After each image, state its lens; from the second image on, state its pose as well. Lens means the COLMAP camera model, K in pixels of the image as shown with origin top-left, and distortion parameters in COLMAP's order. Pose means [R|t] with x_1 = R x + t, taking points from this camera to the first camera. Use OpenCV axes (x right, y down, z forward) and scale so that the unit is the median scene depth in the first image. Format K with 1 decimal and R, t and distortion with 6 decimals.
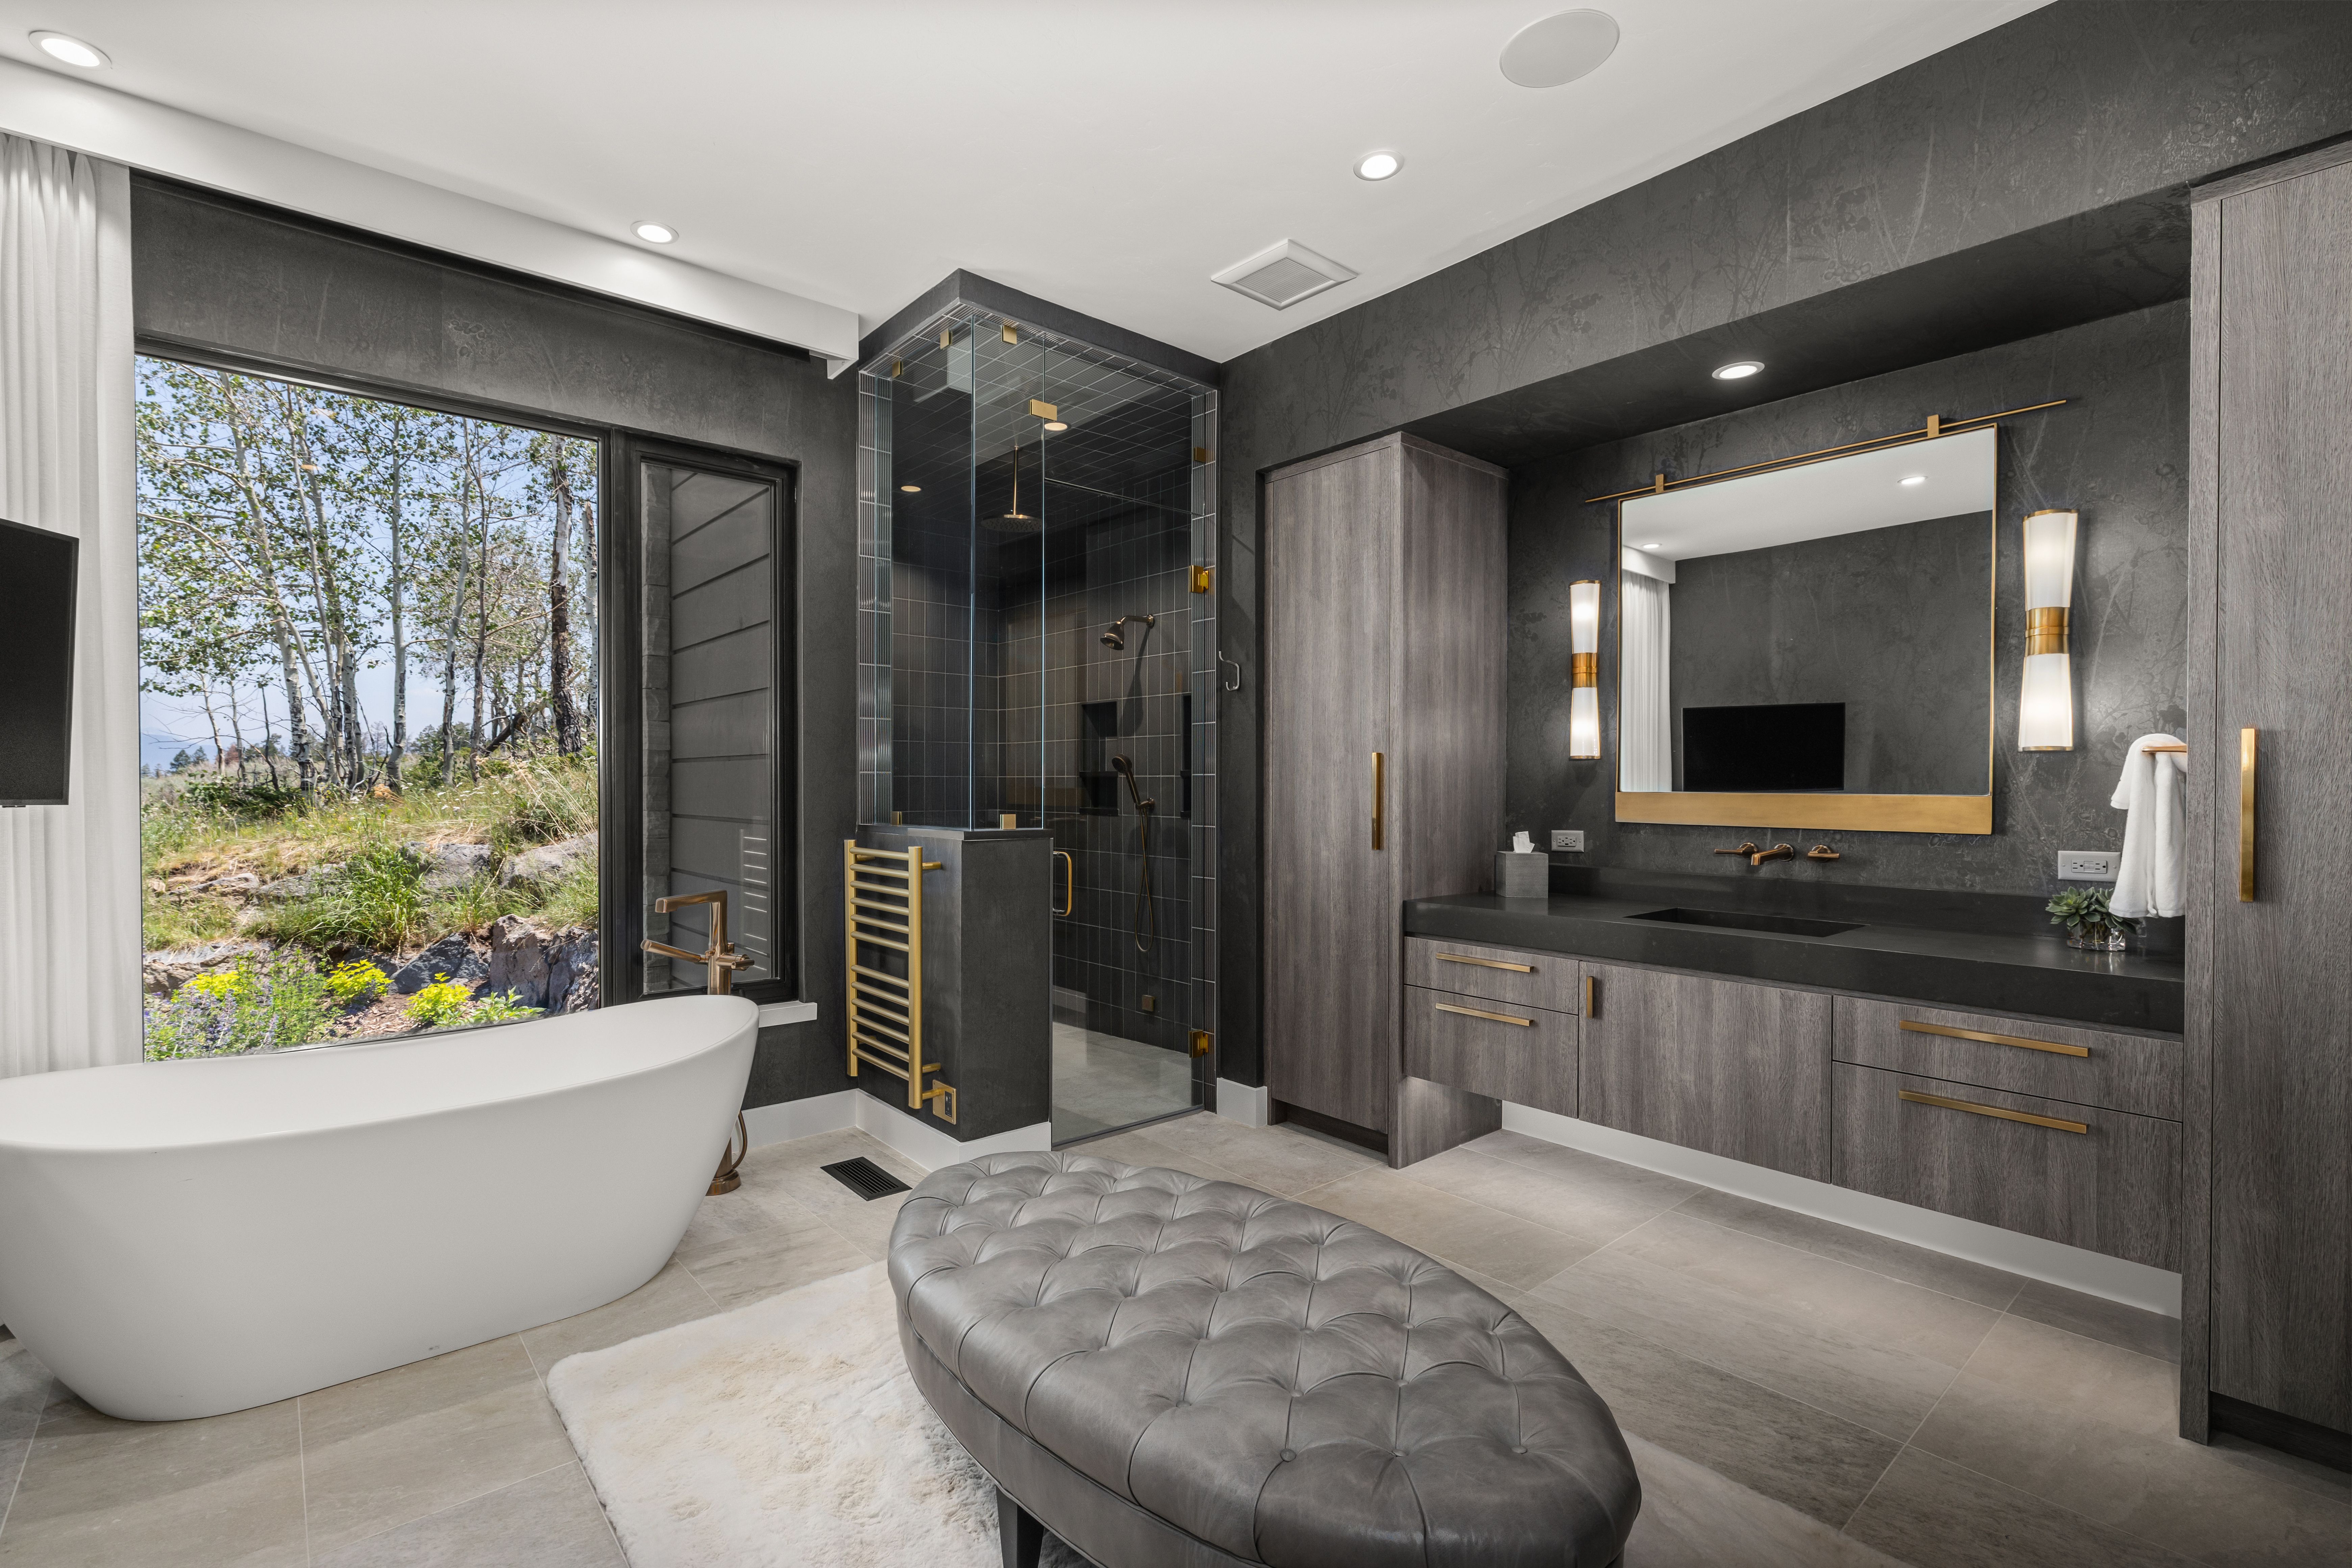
lens RADIAL K [[1029.4, 0, 1176.0], [0, 1029.4, 784.0], [0, 0, 1]] dist [-0.001599, -0.000178]
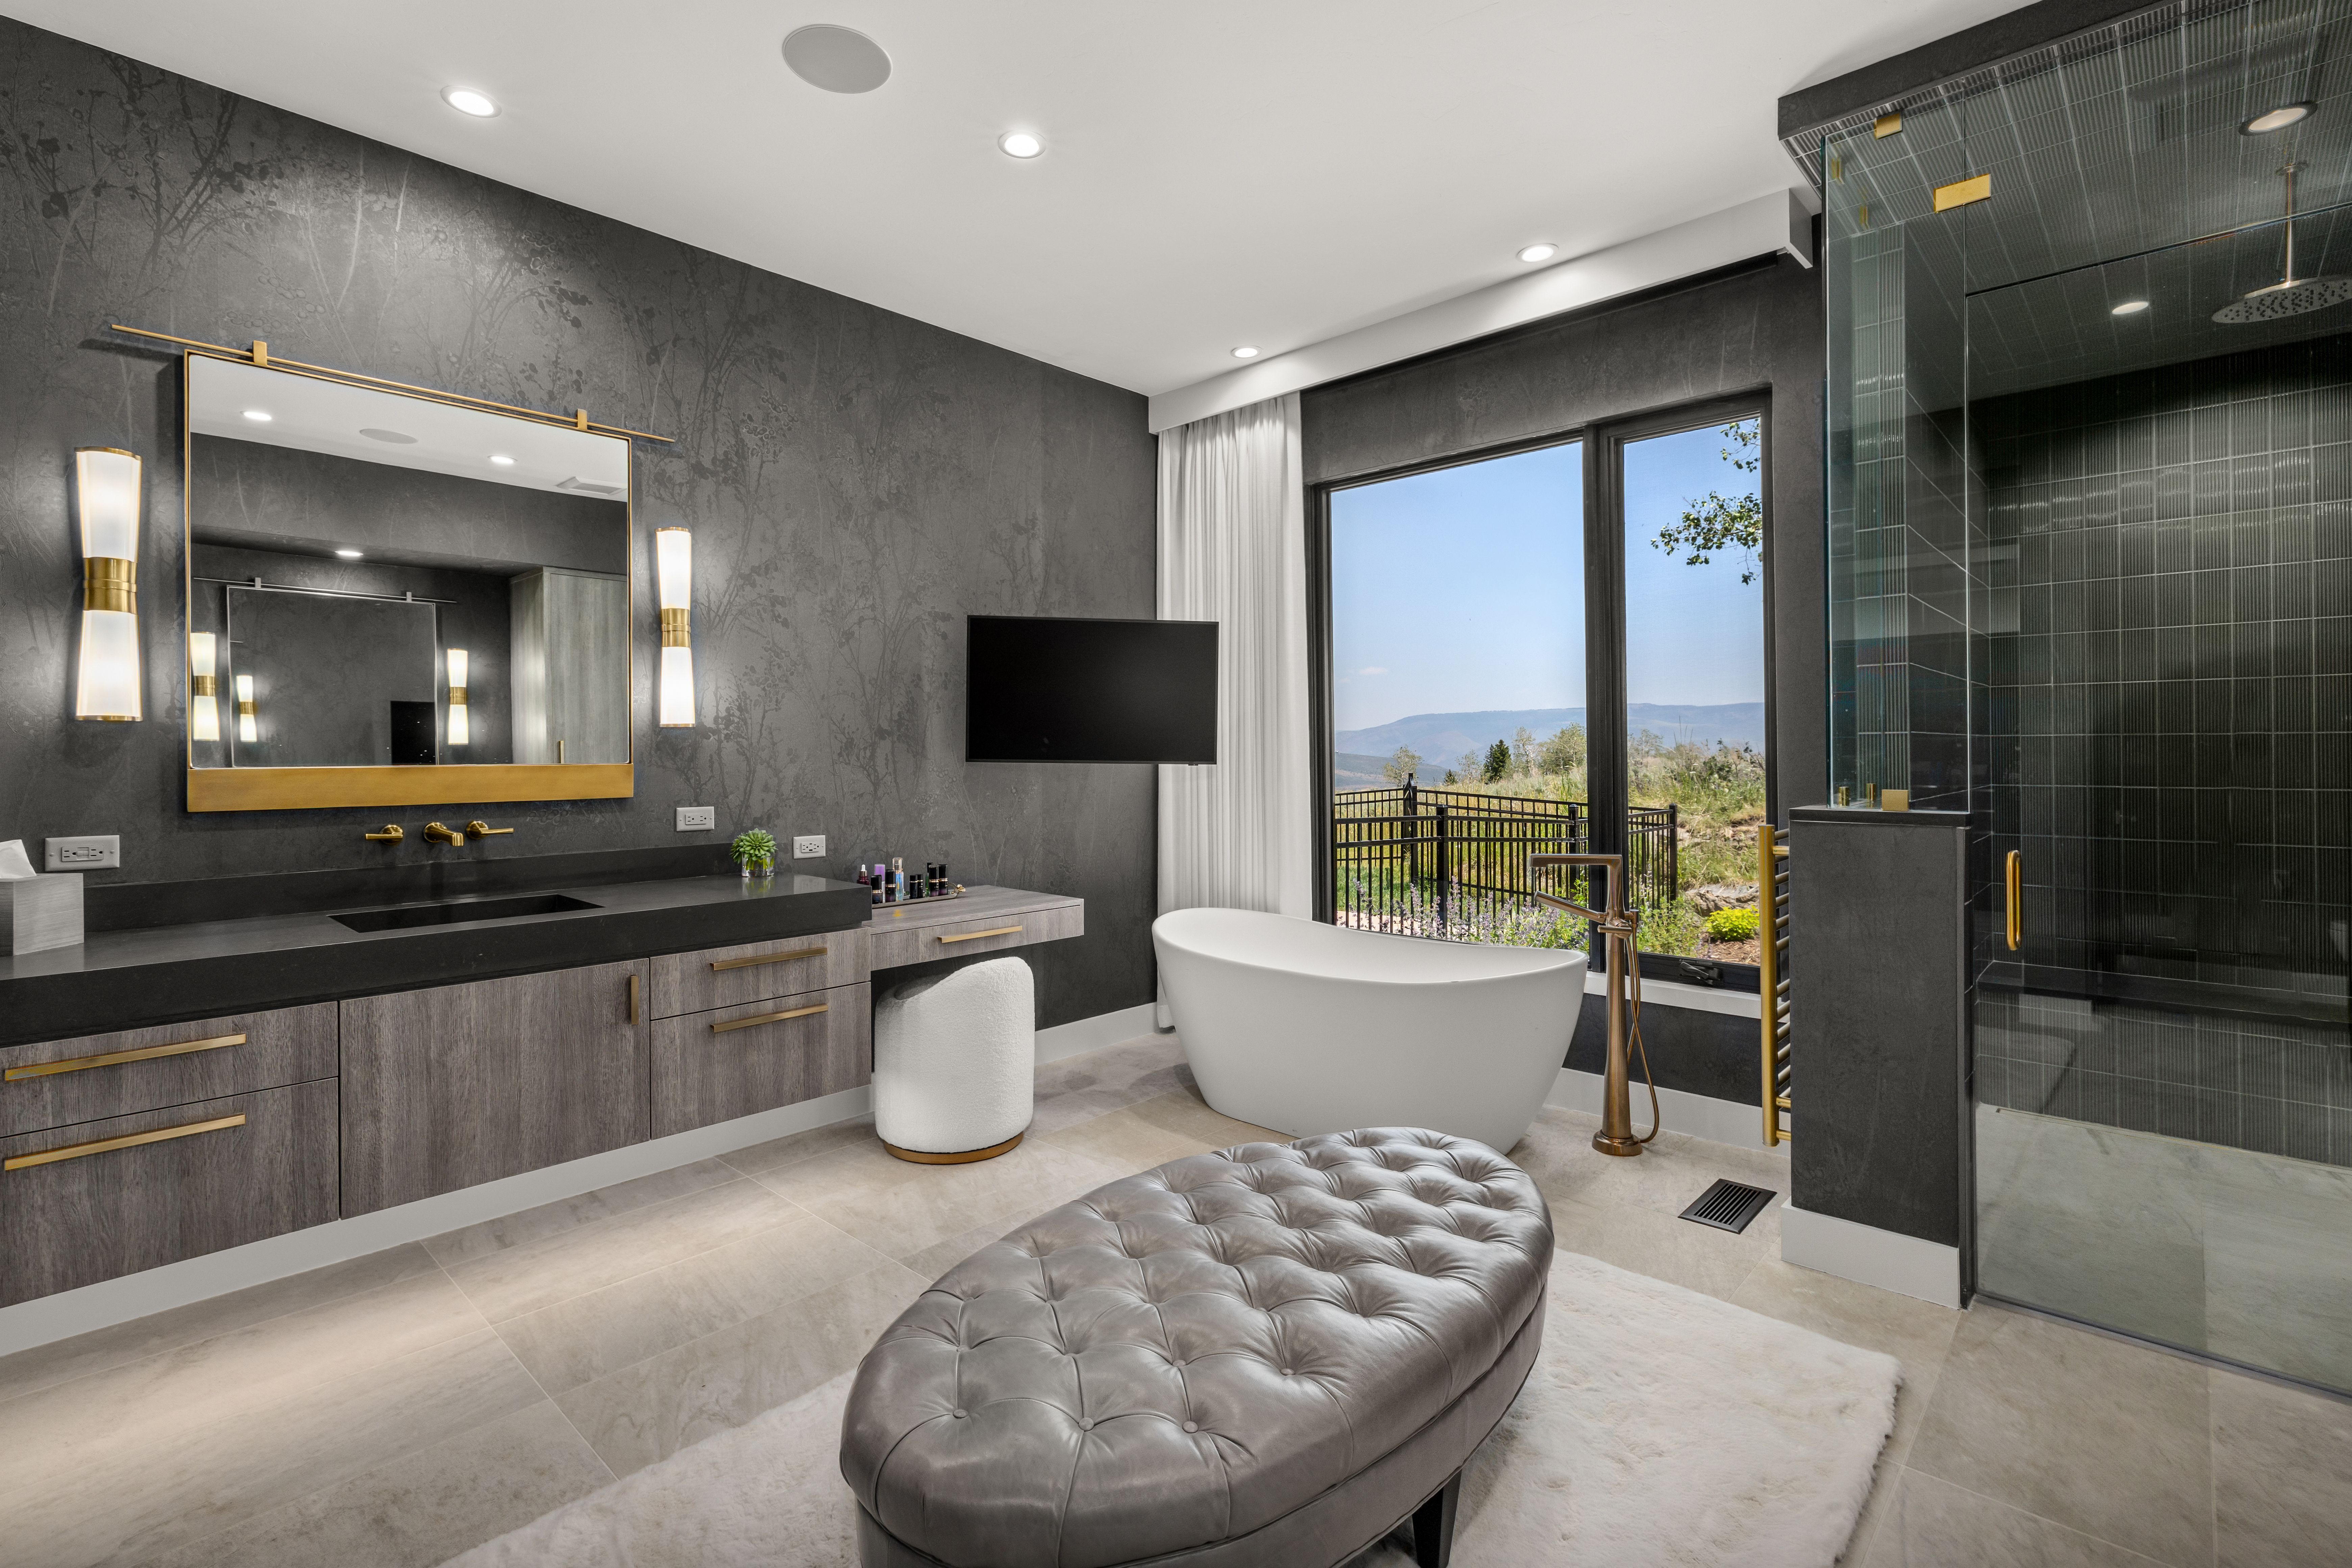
lens RADIAL K [[1060.9, 0, 1176.1], [0, 1060.9, 751.5], [0, 0, 1]] dist [-0.001117, 0.000284]
pose [[0.126044, -0.006145, -0.992006, 0.525308], [0.006661, 0.999964, -0.005348, 0.004190], [0.992002, -0.005934, 0.126080, 0.431310]]
